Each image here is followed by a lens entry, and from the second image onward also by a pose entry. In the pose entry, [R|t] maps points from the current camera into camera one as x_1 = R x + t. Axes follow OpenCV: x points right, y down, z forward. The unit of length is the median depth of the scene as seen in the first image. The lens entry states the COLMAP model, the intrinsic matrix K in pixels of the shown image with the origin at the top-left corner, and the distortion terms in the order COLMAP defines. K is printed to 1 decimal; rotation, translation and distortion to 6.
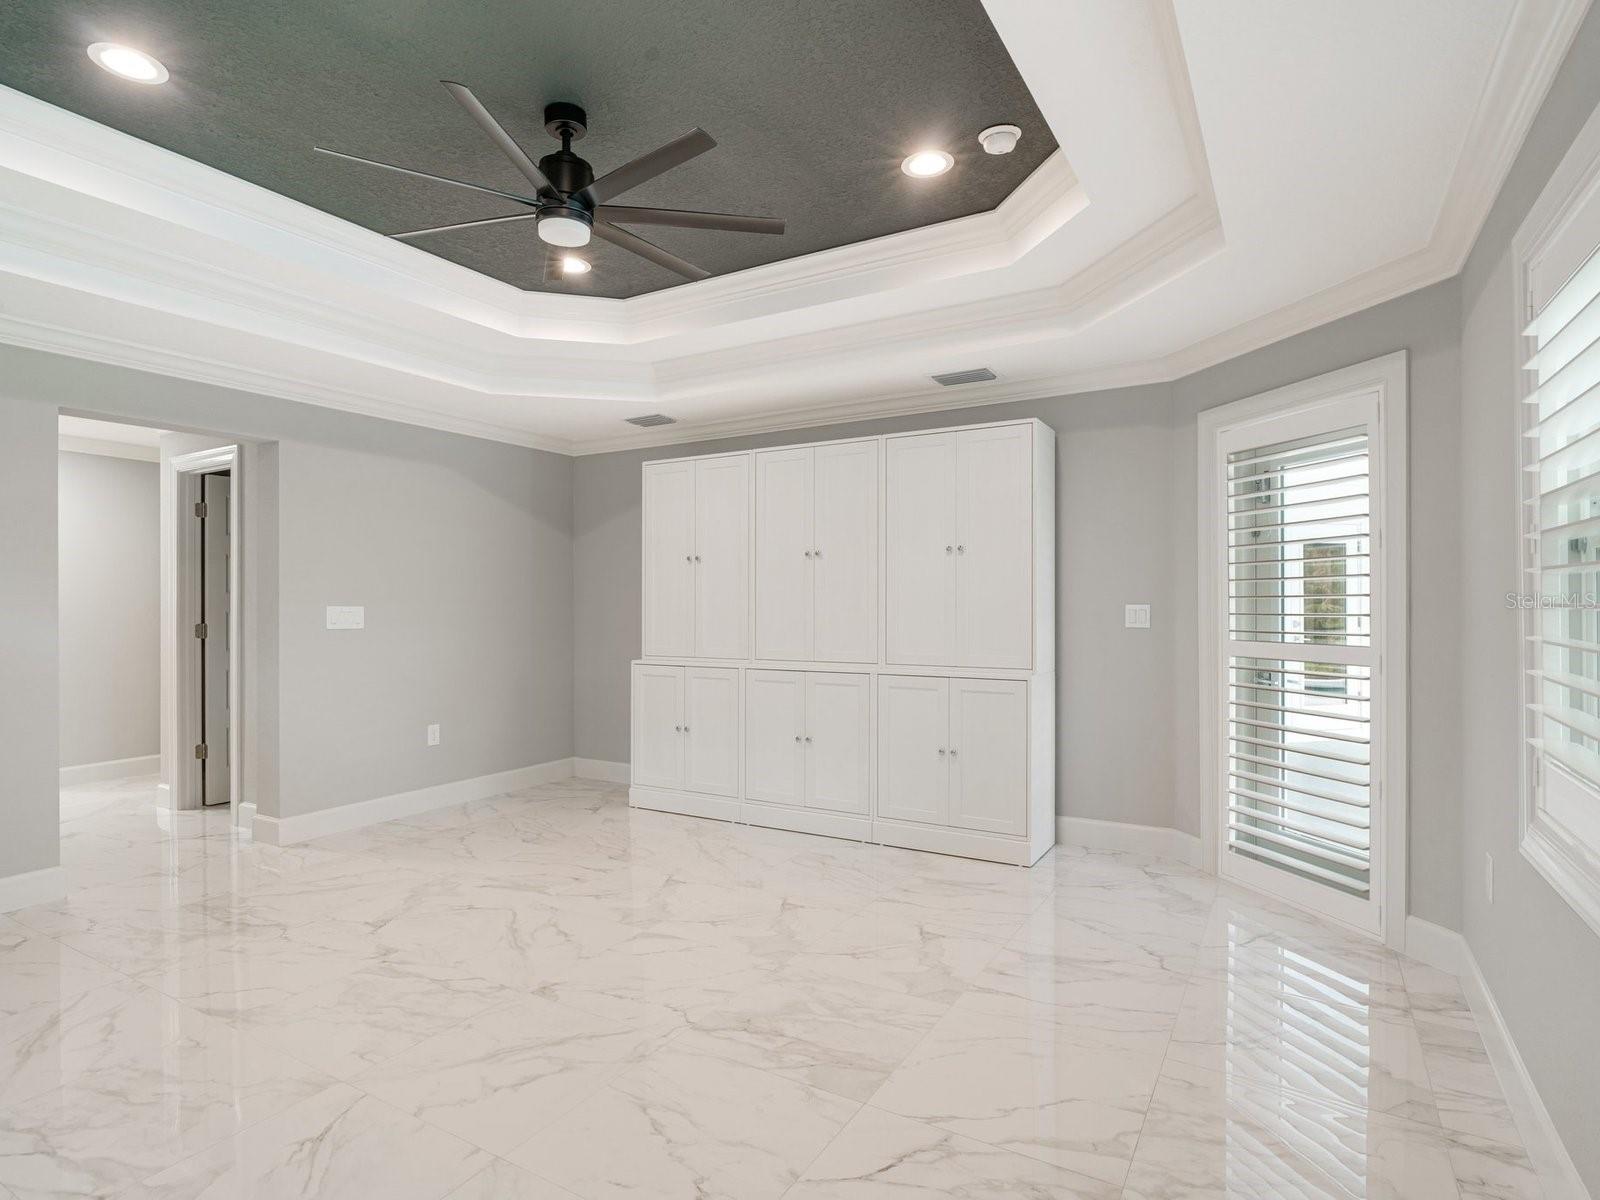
lens RADIAL K [[868.5, 0, 781.0], [0, 868.5, 600.2], [0, 0, 1]] dist [-0.001524, 0.000483]
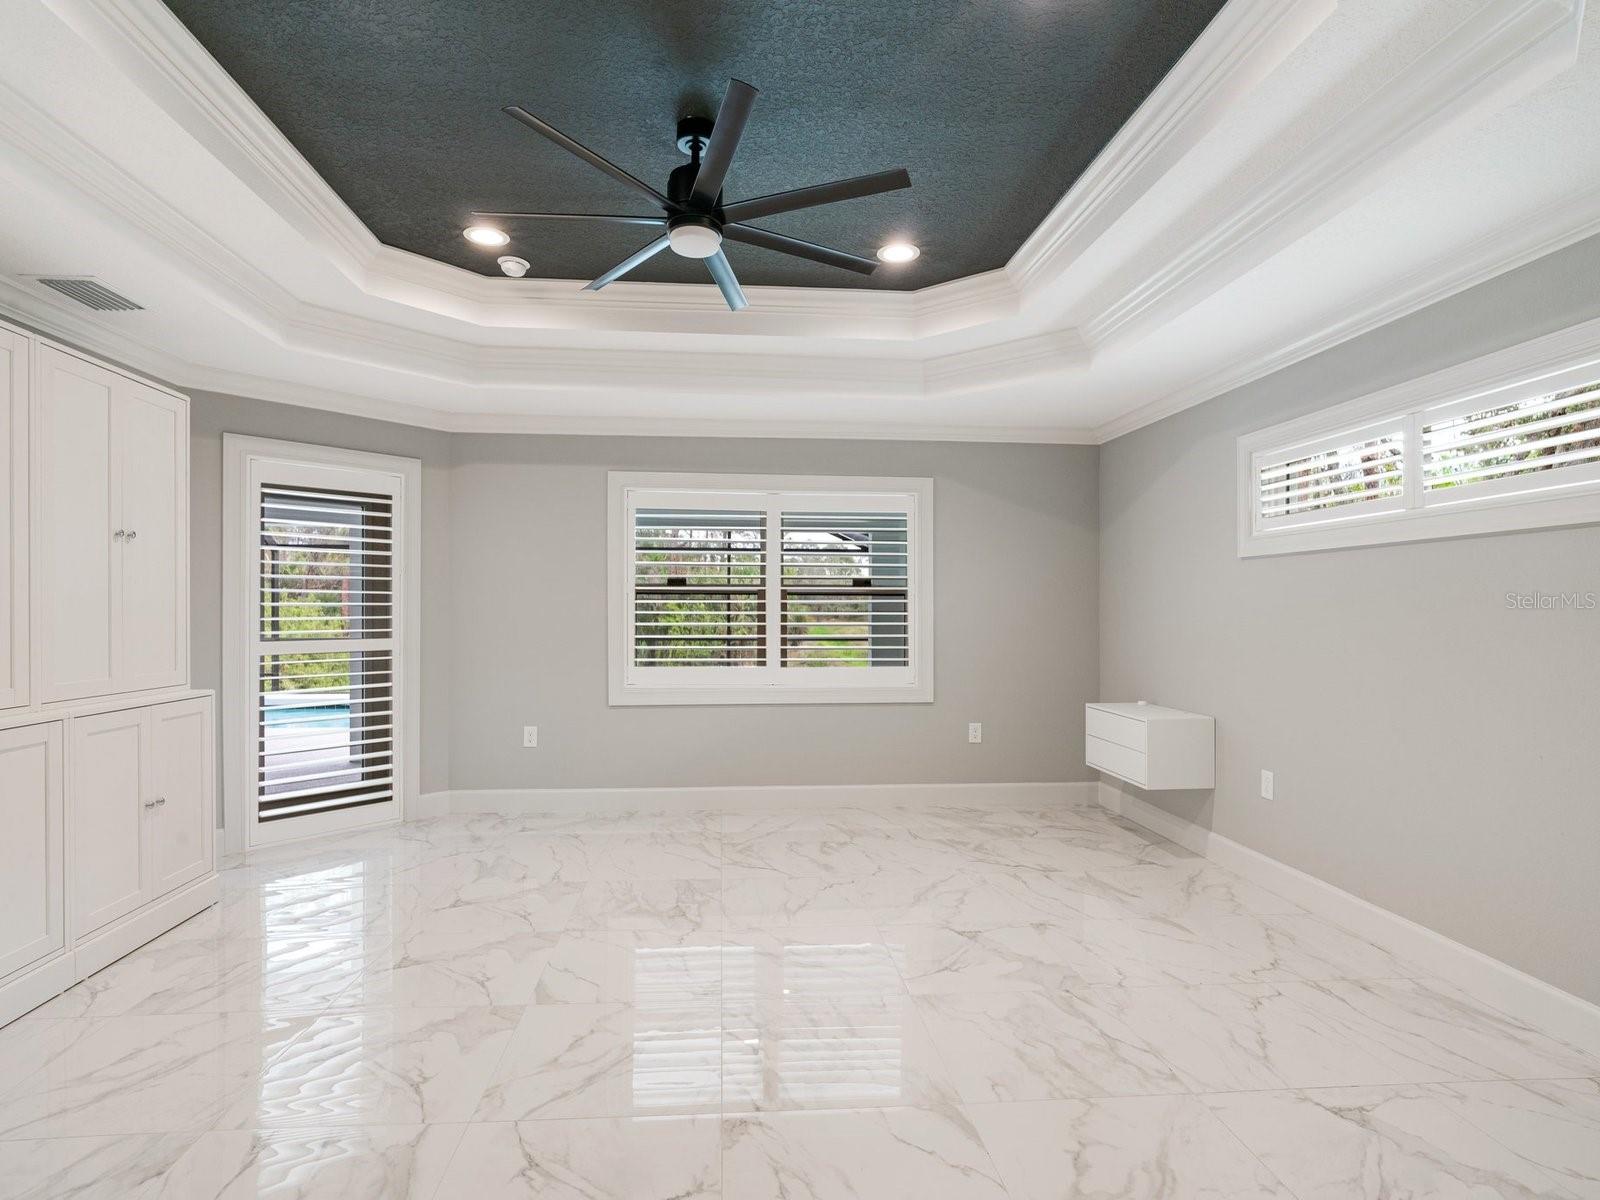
lens RADIAL K [[842.9, 0, 794.5], [0, 842.9, 586.1], [0, 0, 1]] dist [-0.012323, 0.000689]
pose [[-0.595124, 0.023267, 0.803297, -1.098004], [-0.003439, 0.999498, -0.031498, 0.007575], [-0.803627, -0.021508, -0.594745, 1.474513]]
